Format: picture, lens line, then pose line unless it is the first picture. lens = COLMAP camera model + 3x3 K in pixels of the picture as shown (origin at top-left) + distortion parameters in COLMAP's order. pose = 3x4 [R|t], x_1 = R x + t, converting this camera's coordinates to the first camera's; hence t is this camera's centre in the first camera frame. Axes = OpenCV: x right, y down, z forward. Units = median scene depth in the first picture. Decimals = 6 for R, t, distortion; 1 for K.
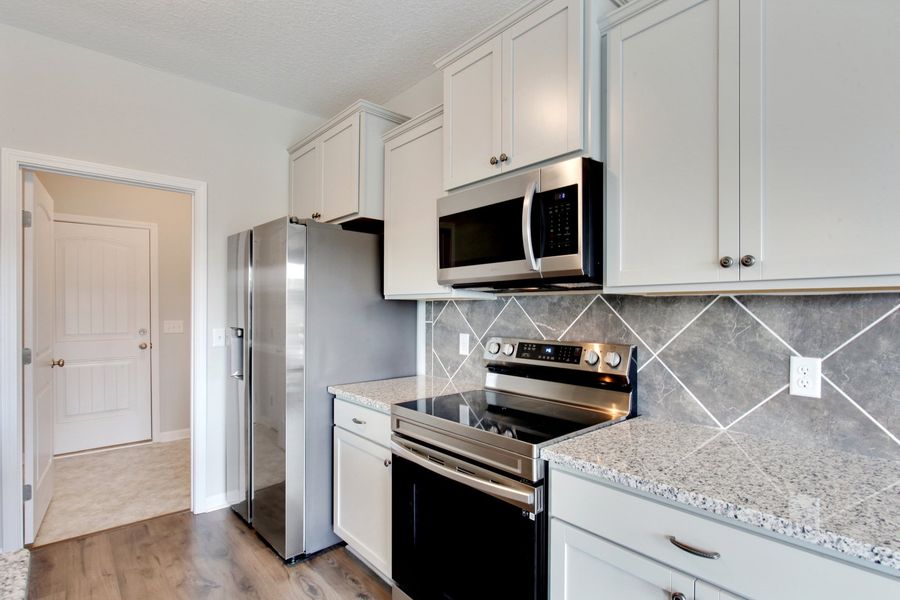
lens RADIAL K [[442.8, 0, 449.9], [0, 442.8, 307.4], [0, 0, 1]] dist [-0.002253, 0.000134]
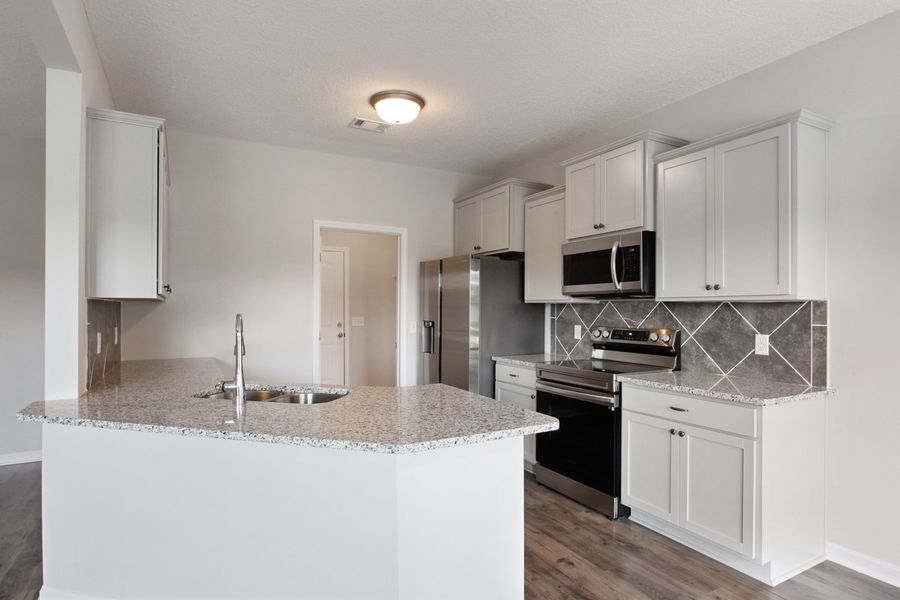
lens RADIAL K [[488.3, 0, 450.4], [0, 488.3, 307.3], [0, 0, 1]] dist [-0.001627, -0.000435]
pose [[0.977104, 0.000865, -0.212761, -0.049534], [-0.000811, 1.000000, 0.000342, -0.003931], [0.212761, -0.000162, 0.977104, -0.950690]]
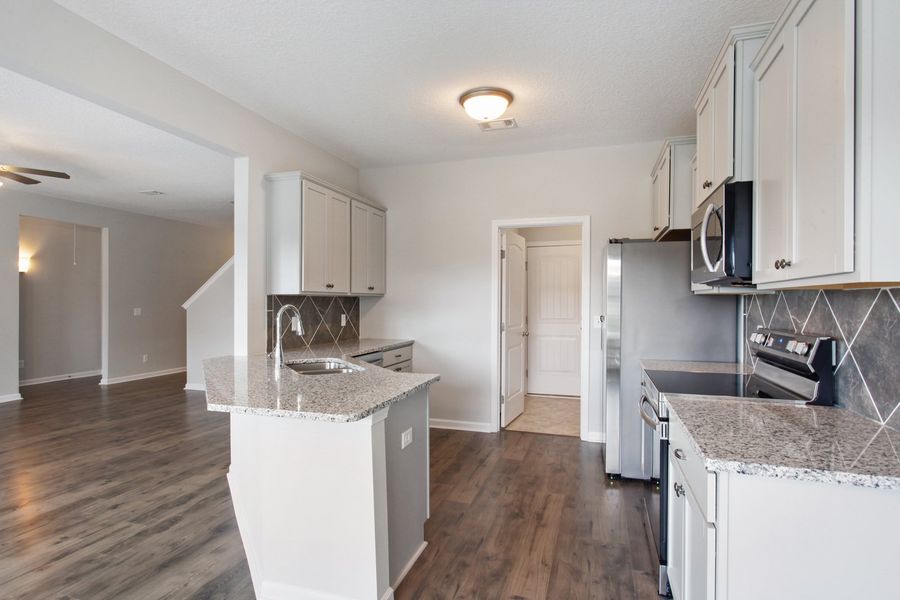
lens RADIAL K [[475.2, 0, 448.3], [0, 475.2, 302.8], [0, 0, 1]] dist [0.000208, 0.000507]
pose [[0.516749, 0.002671, -0.856133, 0.802348], [-0.000265, 0.999996, 0.002960, 0.000937], [0.856137, -0.001303, 0.516747, -0.300344]]
